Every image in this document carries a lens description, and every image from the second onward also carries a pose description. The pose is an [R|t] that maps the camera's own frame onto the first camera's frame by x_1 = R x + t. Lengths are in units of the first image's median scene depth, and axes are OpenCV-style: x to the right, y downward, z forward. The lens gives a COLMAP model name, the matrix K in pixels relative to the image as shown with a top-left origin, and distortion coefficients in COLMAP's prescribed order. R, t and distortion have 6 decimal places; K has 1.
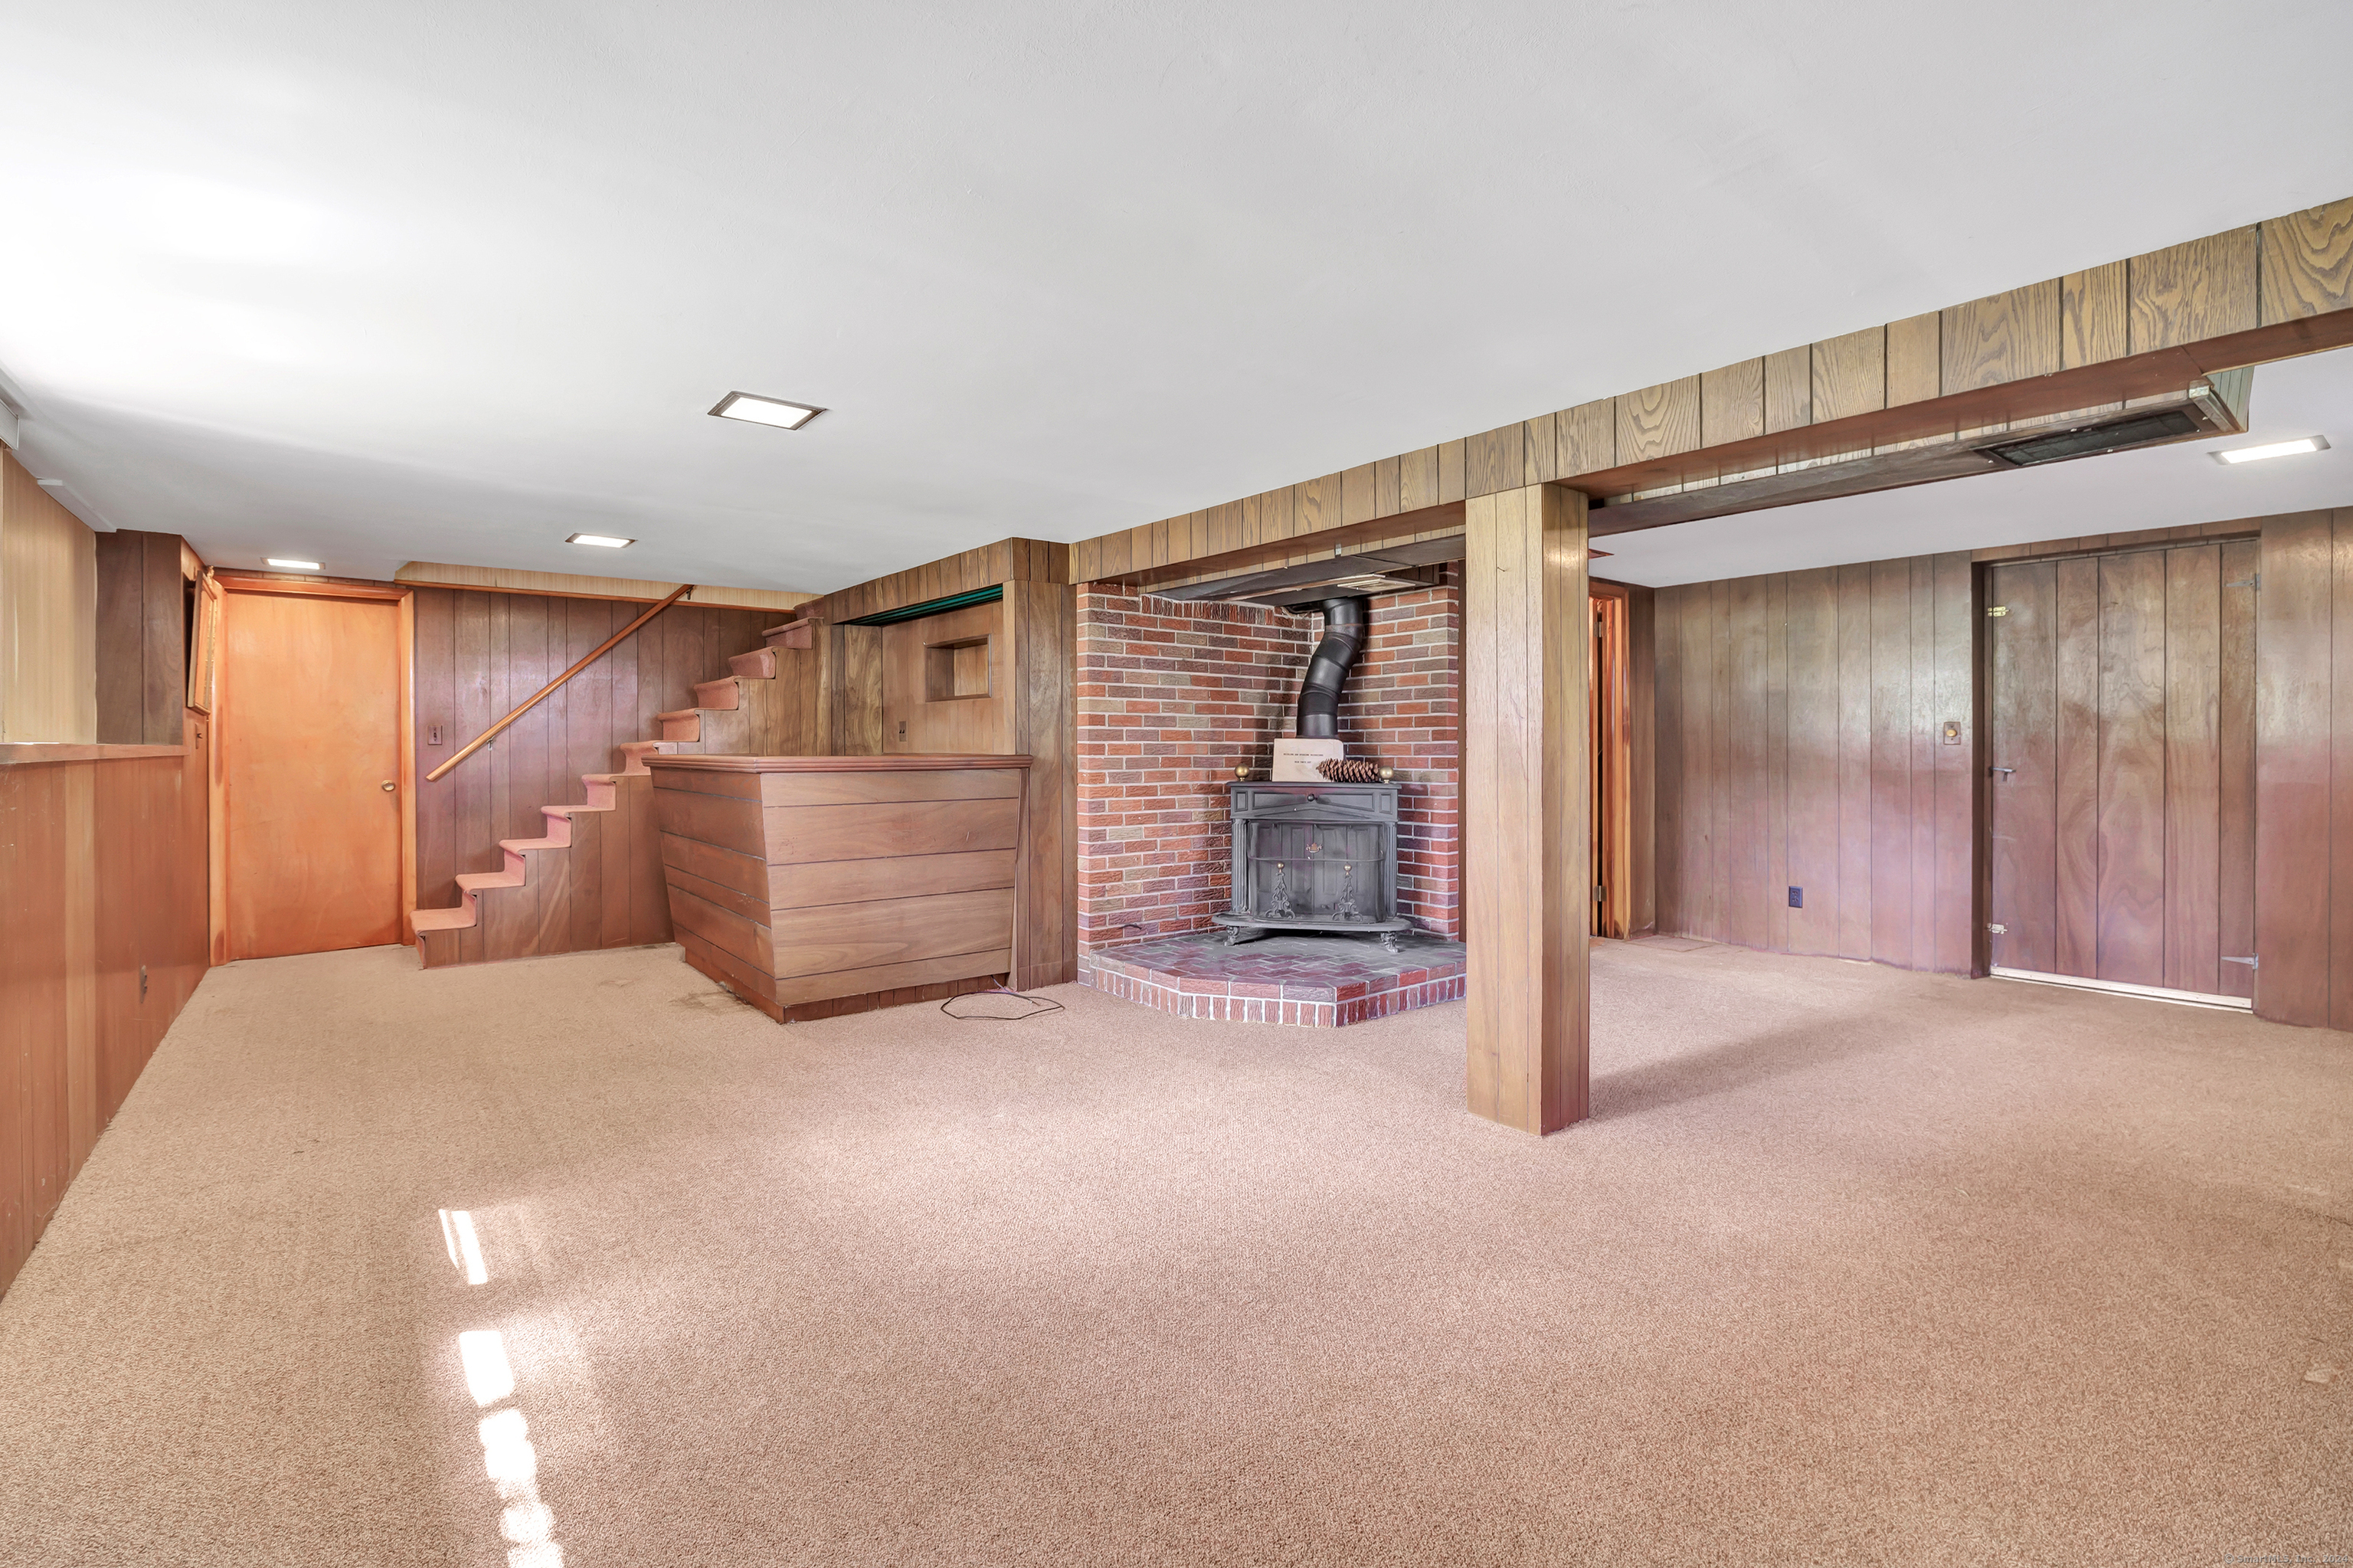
lens RADIAL K [[1077.9, 0, 1172.5], [0, 1077.9, 718.9], [0, 0, 1]] dist [-0.002986, -0.000301]
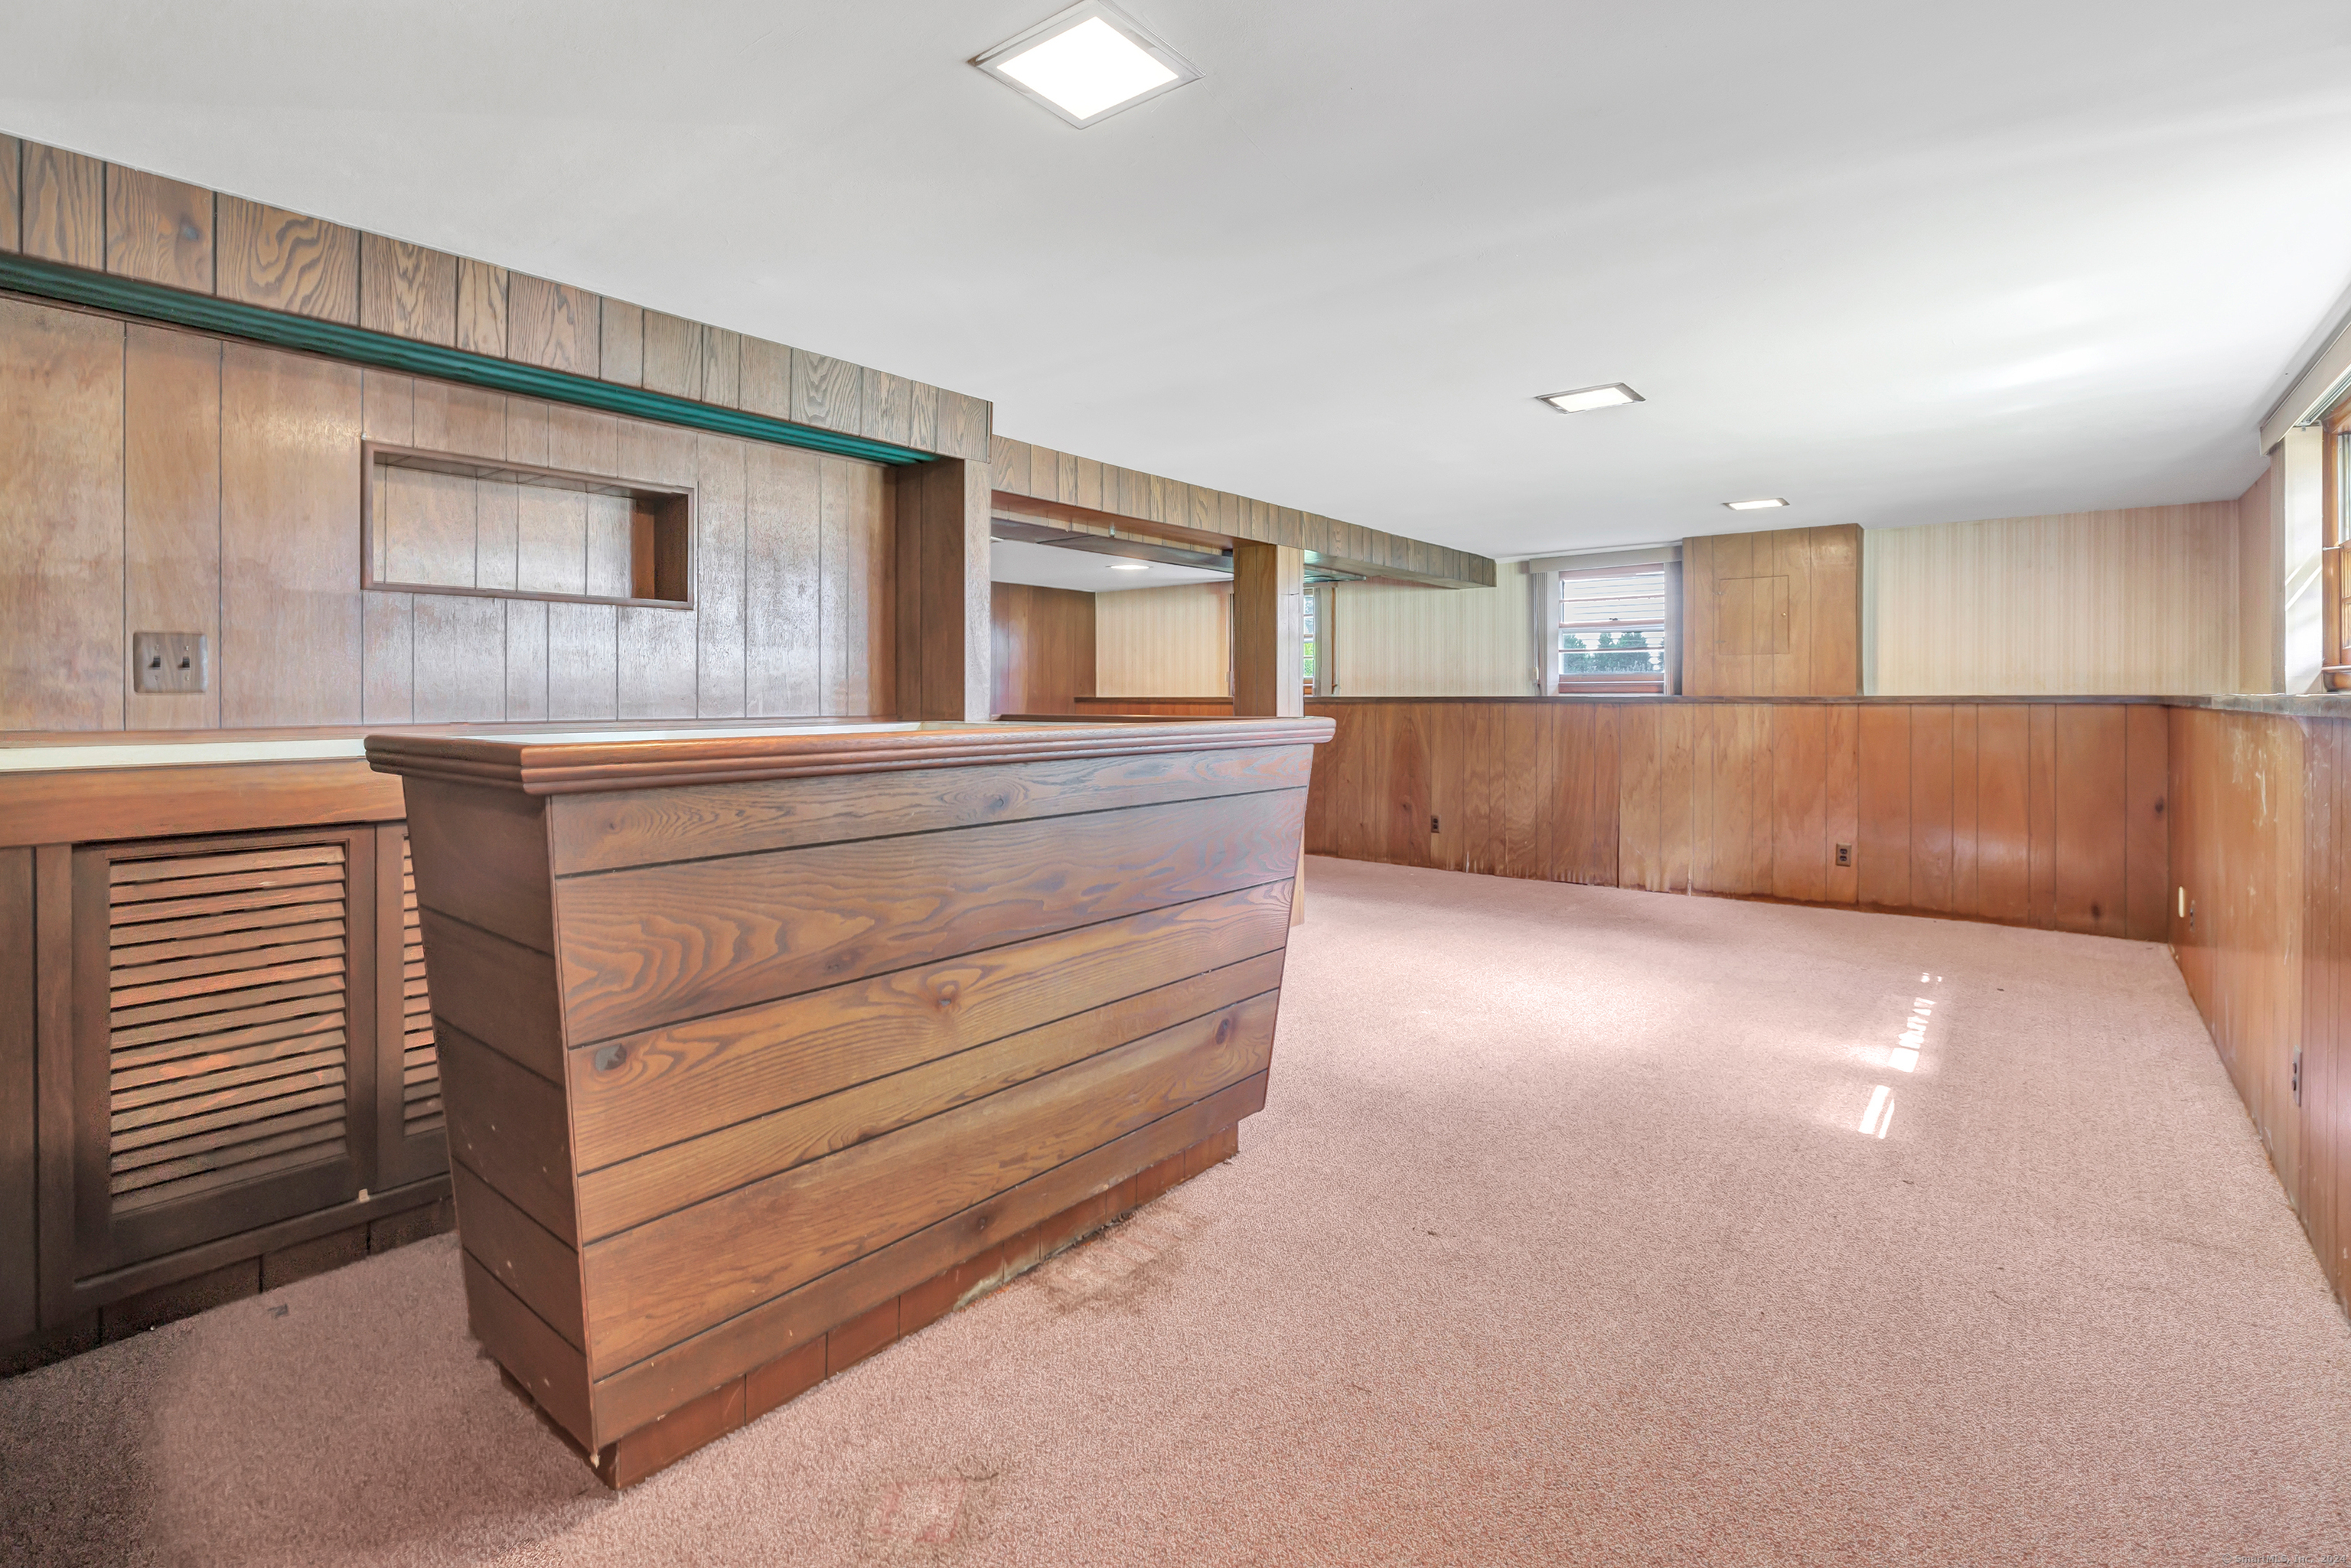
lens RADIAL K [[1079.6, 0, 1133.8], [0, 1079.6, 677.8], [0, 0, 1]] dist [-0.014513, 0.000083]
pose [[-0.207545, 0.022235, 0.977973, -0.720492], [-0.018188, 0.999481, -0.026584, 0.022146], [-0.978056, -0.023304, -0.207033, 0.896694]]
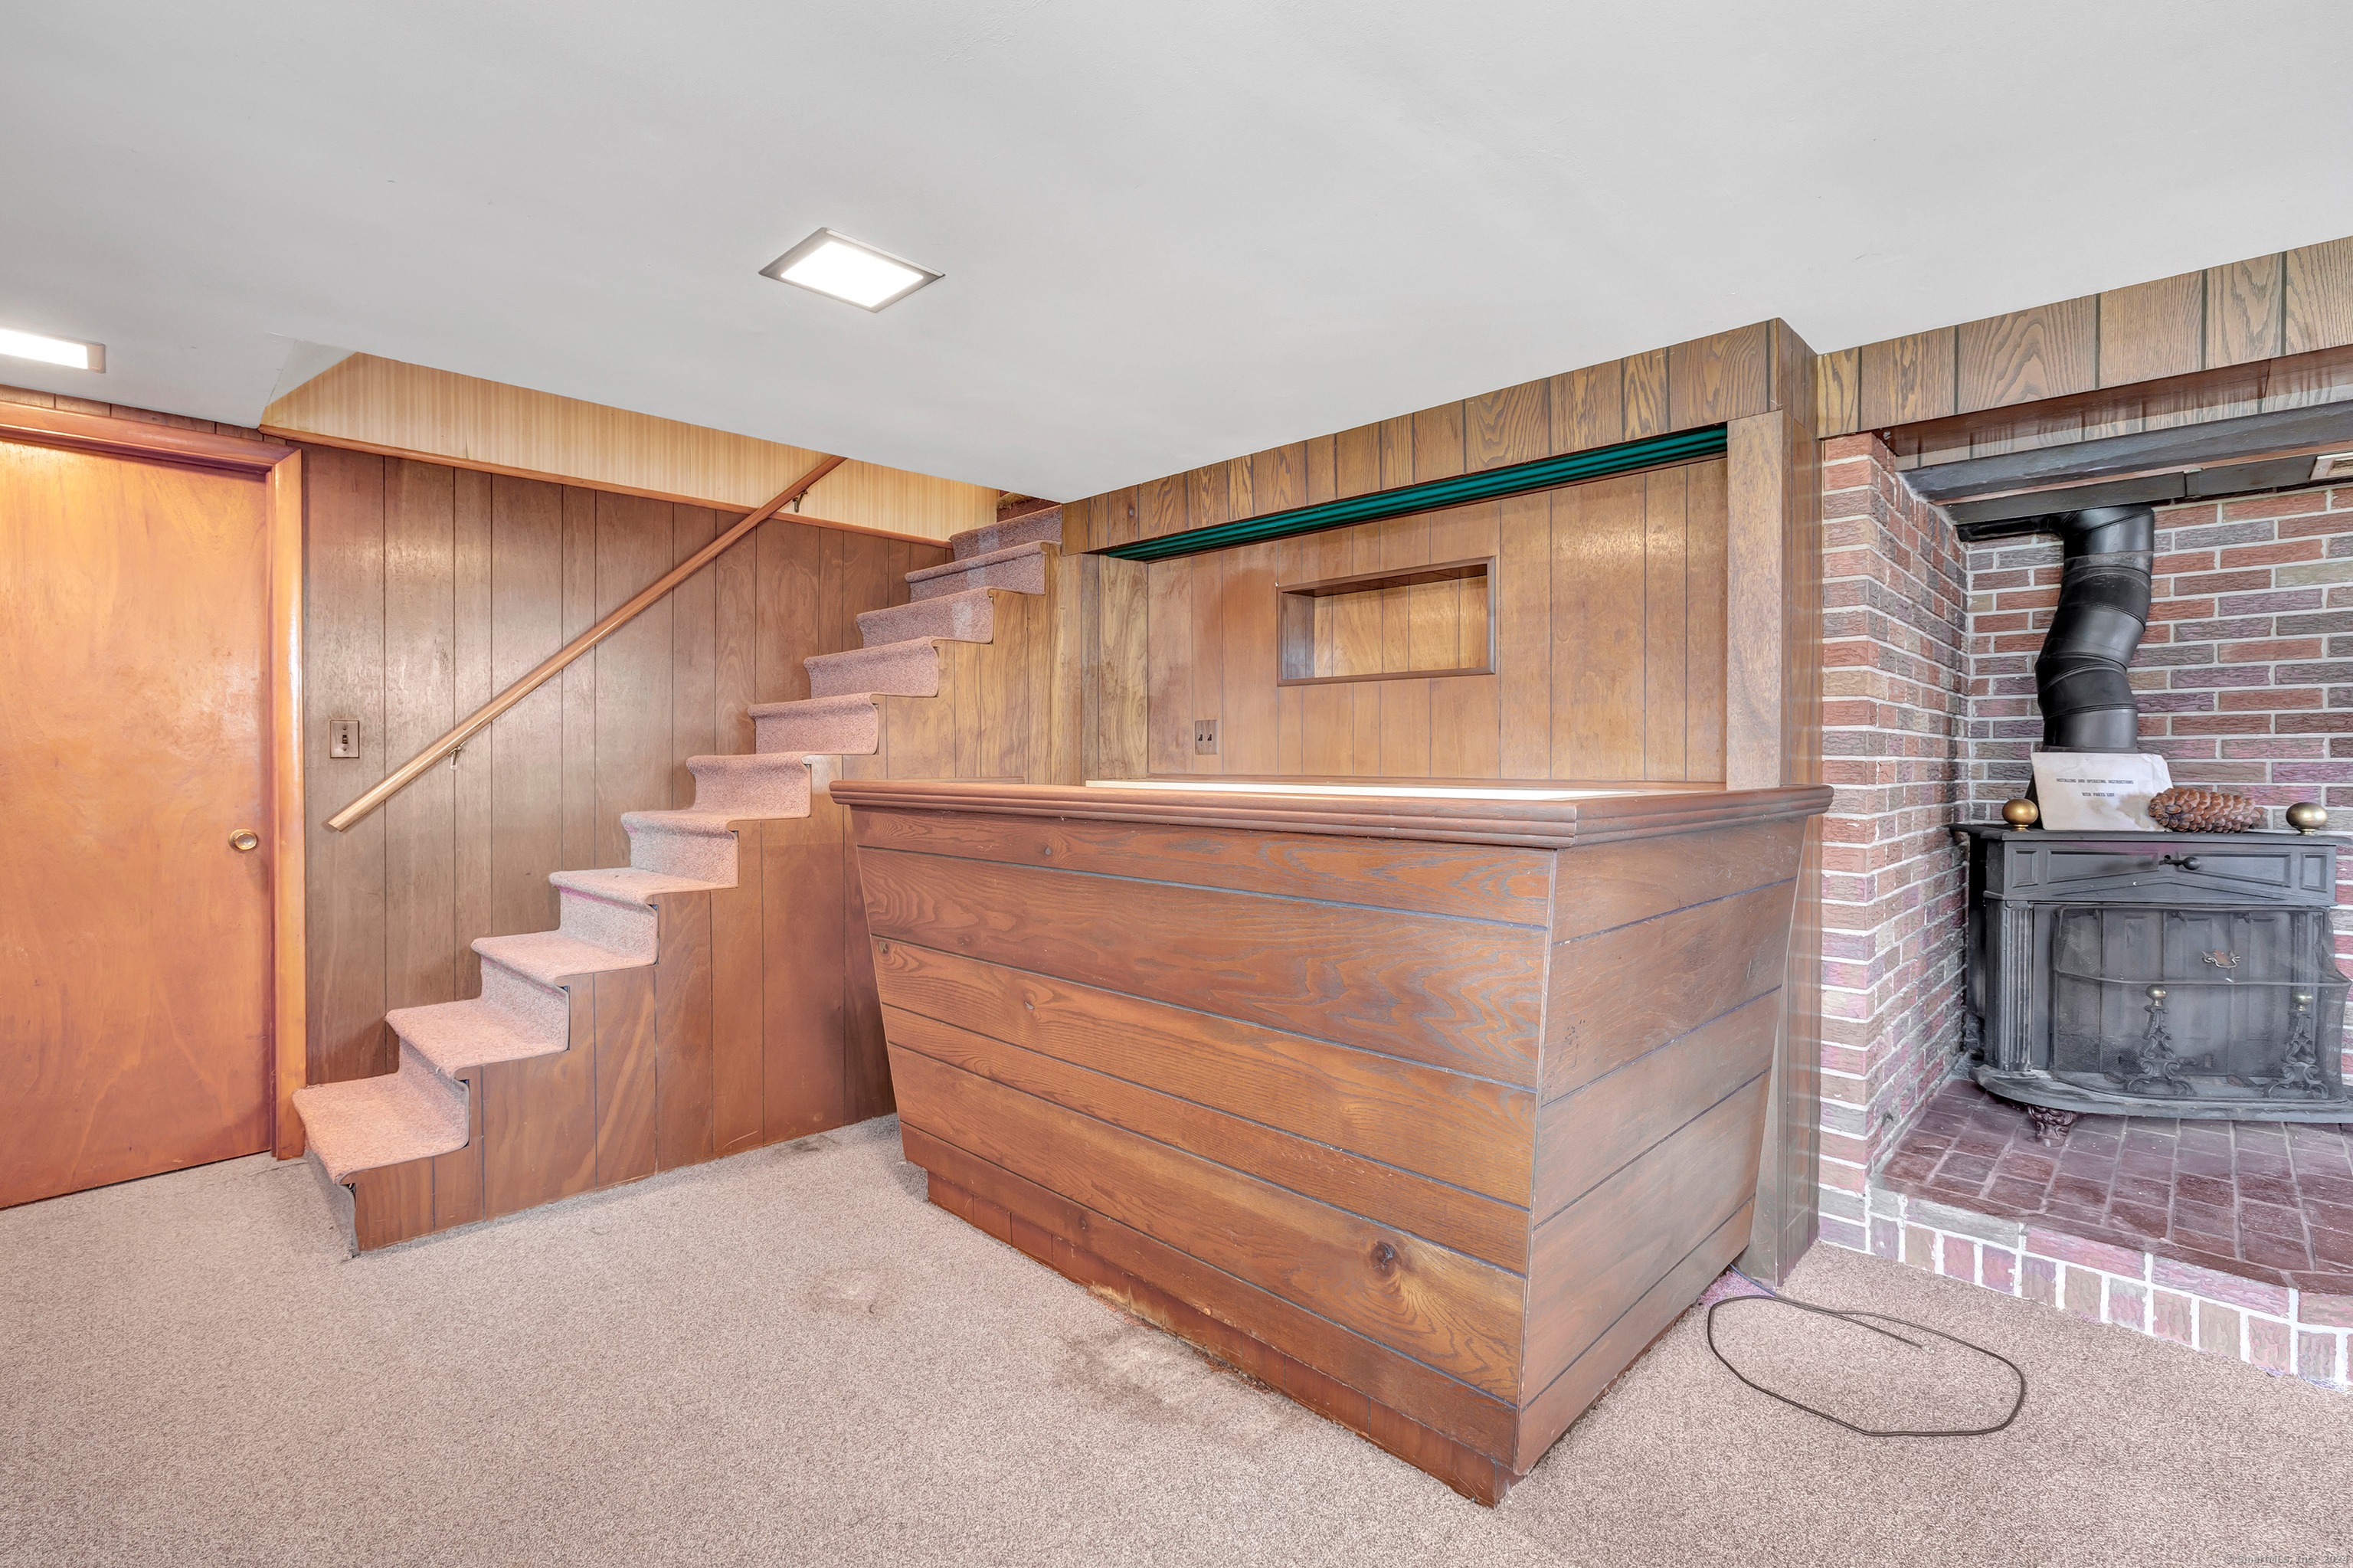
lens RADIAL K [[1065.1, 0, 1189.3], [0, 1065.1, 738.7], [0, 0, 1]] dist [-0.004632, 0.000685]
pose [[0.990755, 0.004896, 0.135571, -0.388742], [-0.005827, 0.999962, 0.006475, 0.009746], [-0.135534, -0.007205, 0.990746, 0.487150]]
